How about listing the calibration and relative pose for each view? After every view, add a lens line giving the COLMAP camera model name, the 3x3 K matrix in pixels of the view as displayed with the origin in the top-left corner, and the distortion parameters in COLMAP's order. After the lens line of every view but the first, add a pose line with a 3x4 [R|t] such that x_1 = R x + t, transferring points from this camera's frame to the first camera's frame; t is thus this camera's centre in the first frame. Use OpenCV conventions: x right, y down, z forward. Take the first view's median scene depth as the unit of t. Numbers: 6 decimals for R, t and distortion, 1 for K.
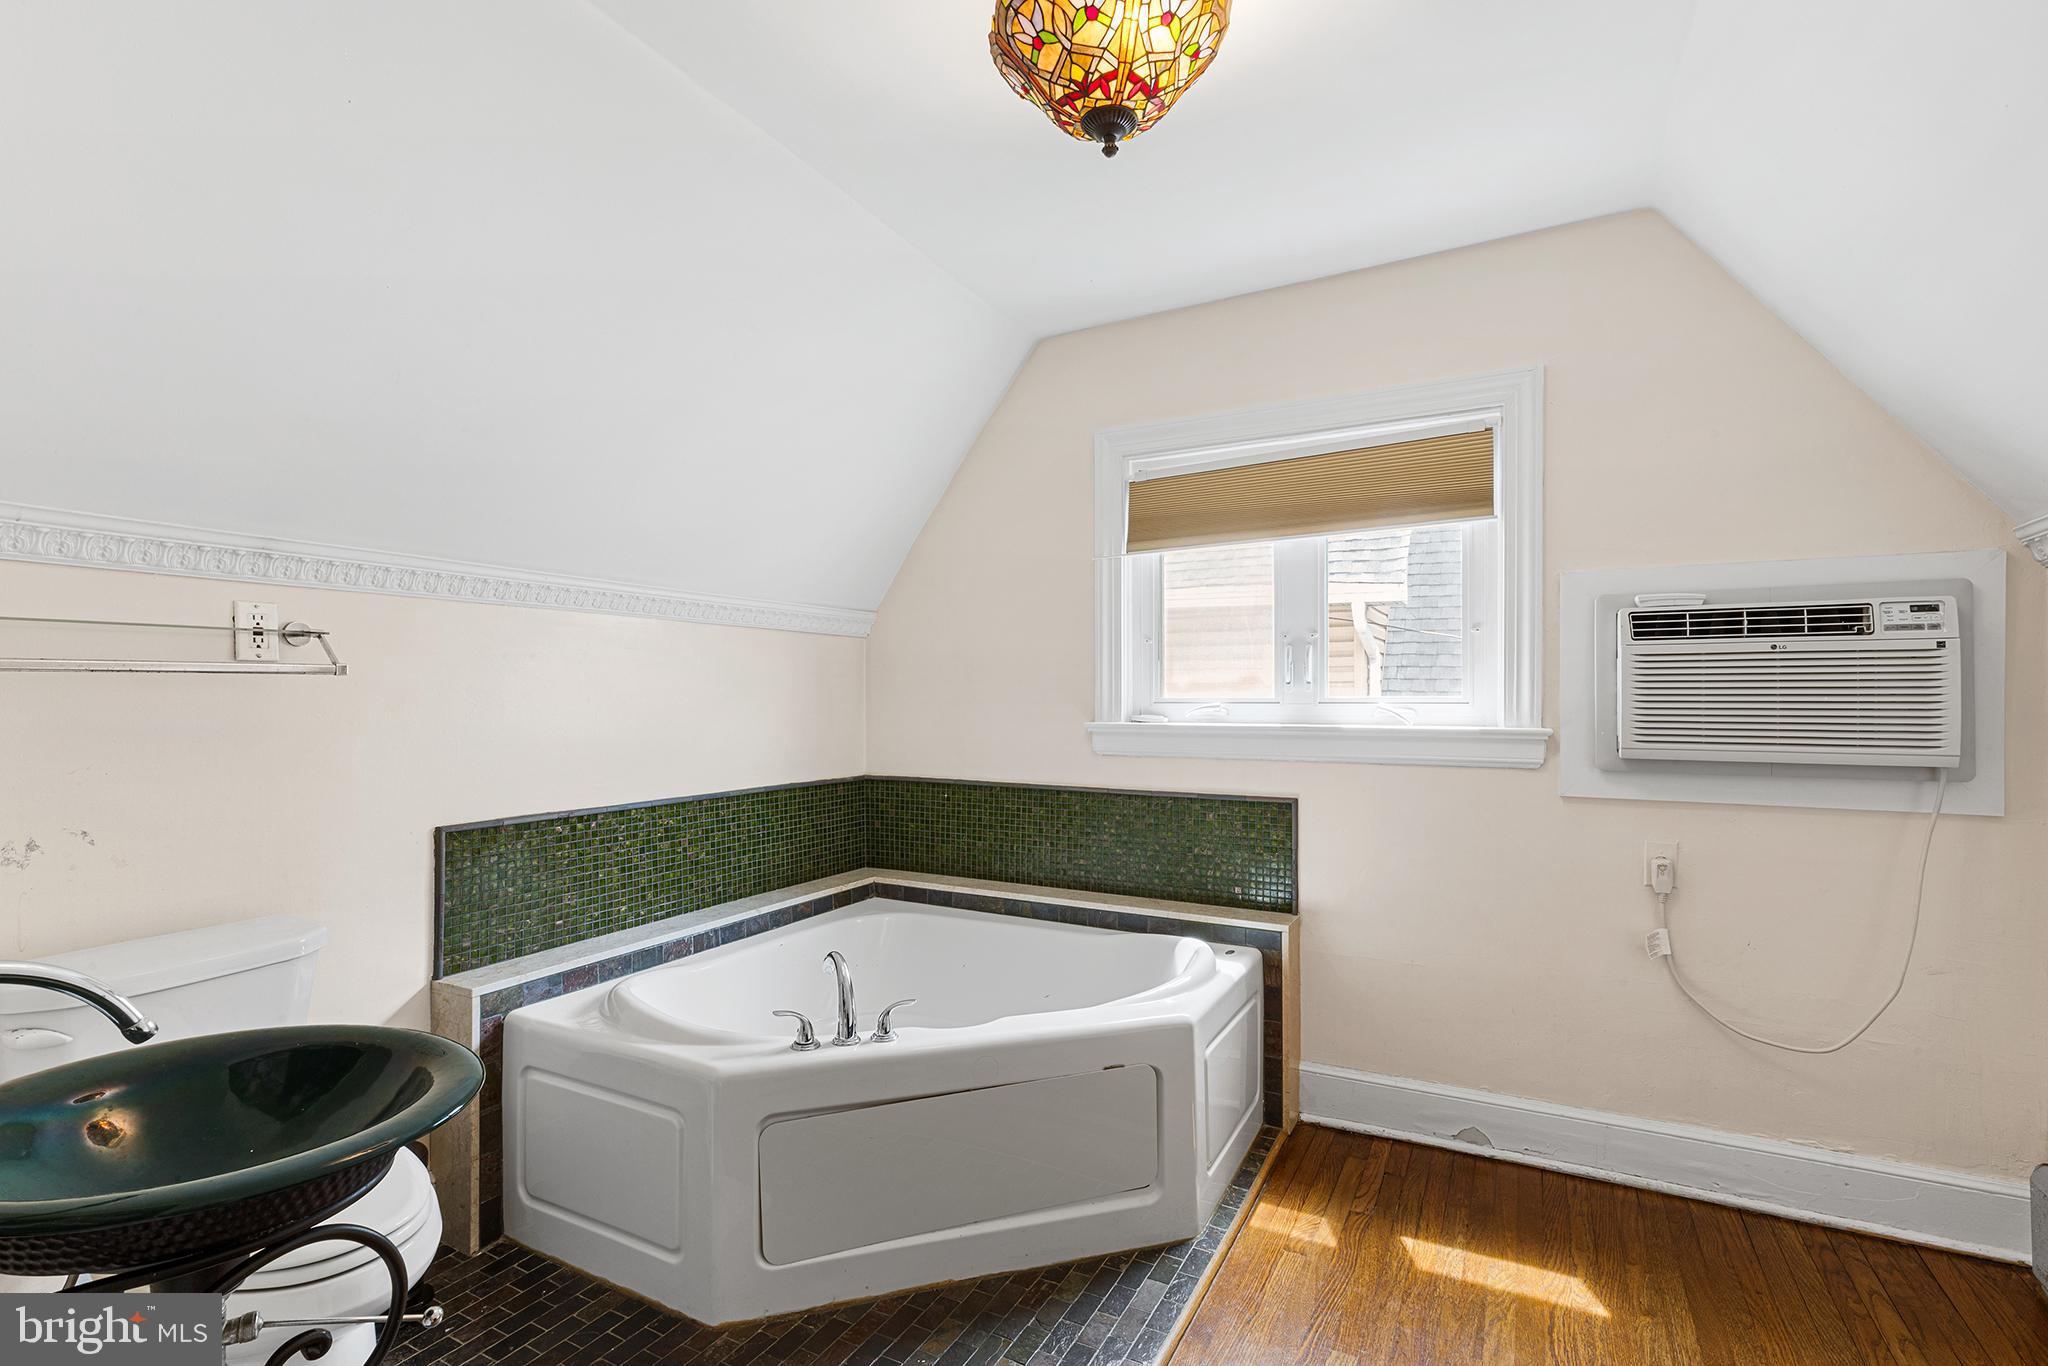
lens RADIAL K [[925.7, 0, 1035.3], [0, 925.7, 692.6], [0, 0, 1]] dist [0.003030, -0.001625]
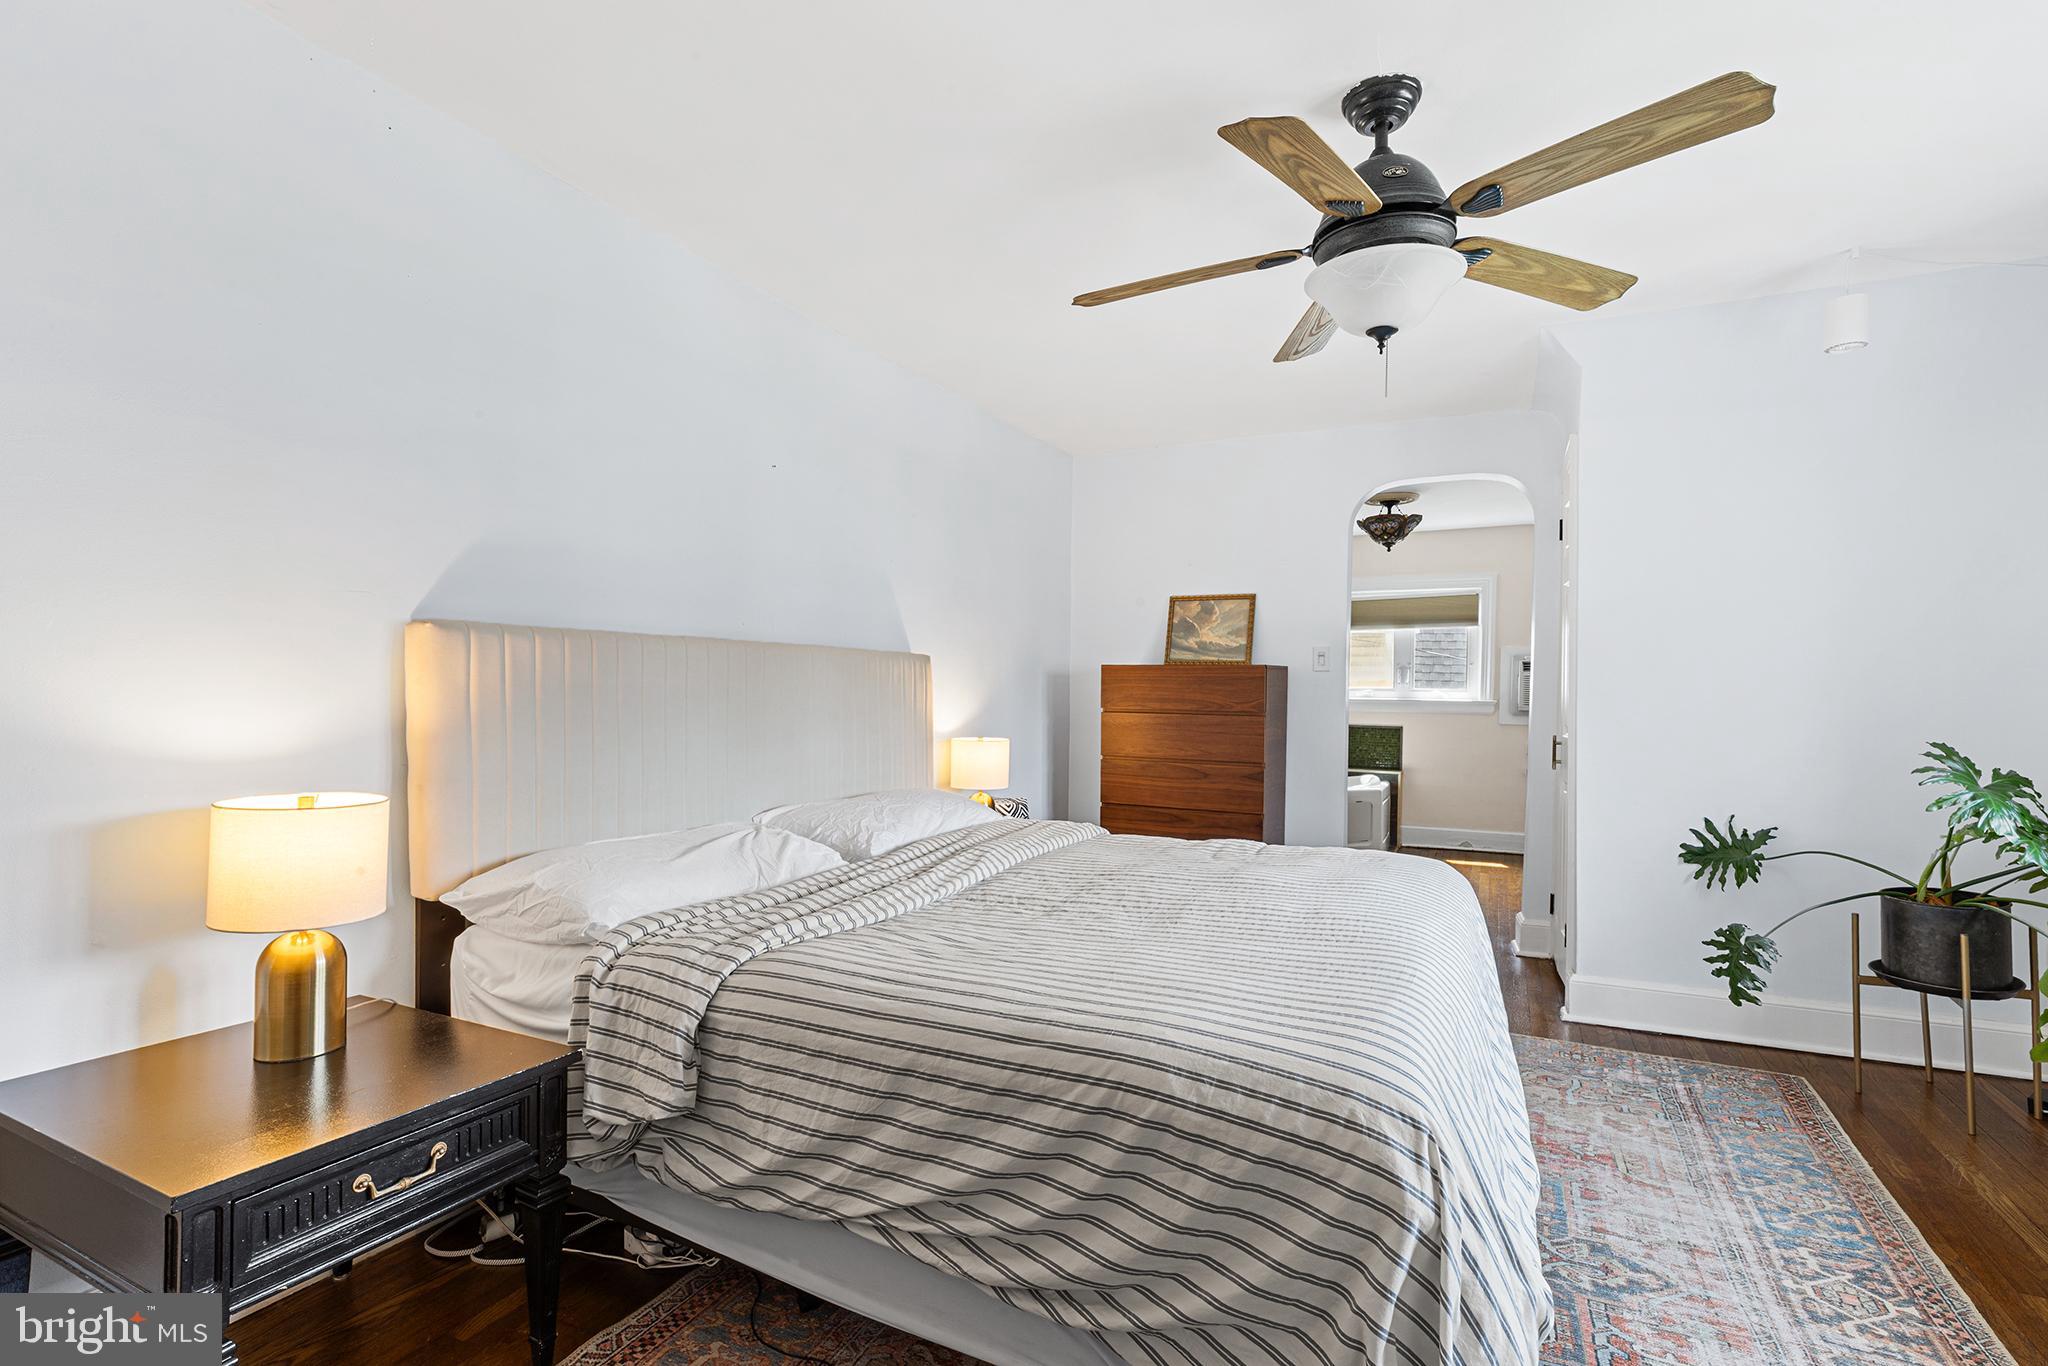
lens RADIAL K [[925.7, 0, 1022.6], [0, 925.7, 696.1], [0, 0, 1]] dist [0.003030, -0.001625]
pose [[0.999797, 0.018588, 0.007722, -0.921119], [-0.018639, 0.999805, 0.006597, 0.032389], [-0.007598, -0.006740, 0.999948, -1.833132]]
